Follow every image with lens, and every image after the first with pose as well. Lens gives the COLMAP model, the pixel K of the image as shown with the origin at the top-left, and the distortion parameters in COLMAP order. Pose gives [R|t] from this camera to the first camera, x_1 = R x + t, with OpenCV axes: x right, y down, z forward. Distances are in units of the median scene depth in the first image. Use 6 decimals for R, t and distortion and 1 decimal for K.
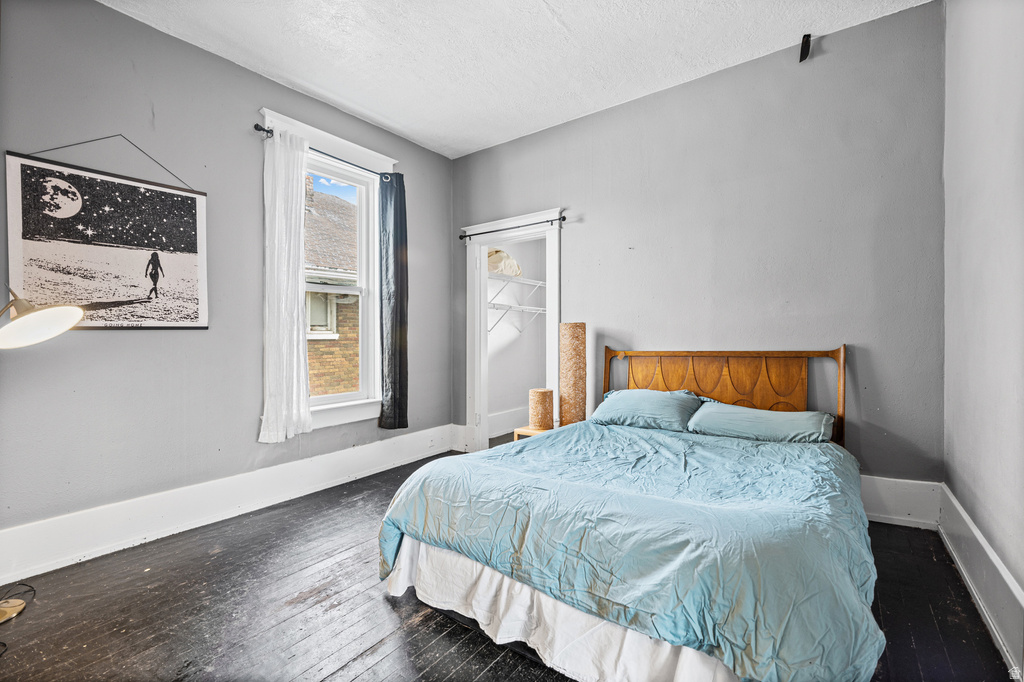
lens RADIAL K [[468.0, 0, 505.4], [0, 468.0, 341.0], [0, 0, 1]] dist [0.004518, -0.001127]
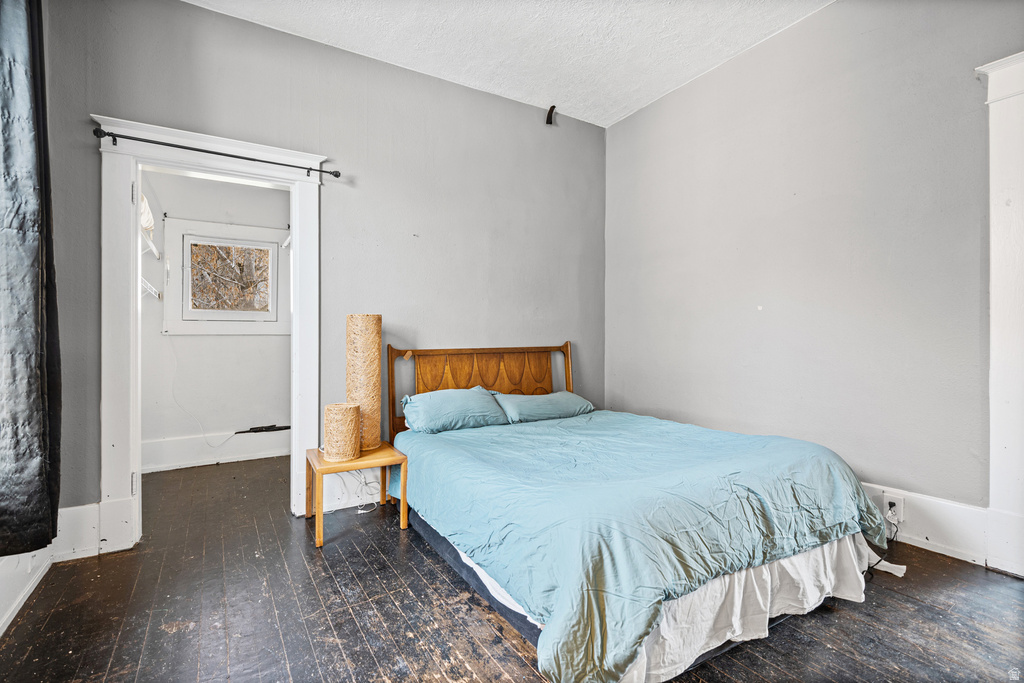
lens RADIAL K [[468.0, 0, 512.1], [0, 468.0, 344.7], [0, 0, 1]] dist [0.004518, -0.001127]
pose [[0.374251, -0.002531, 0.927324, -0.559395], [0.003687, 0.999992, 0.001241, 0.013013], [-0.927320, 0.002954, 0.374257, 0.554720]]
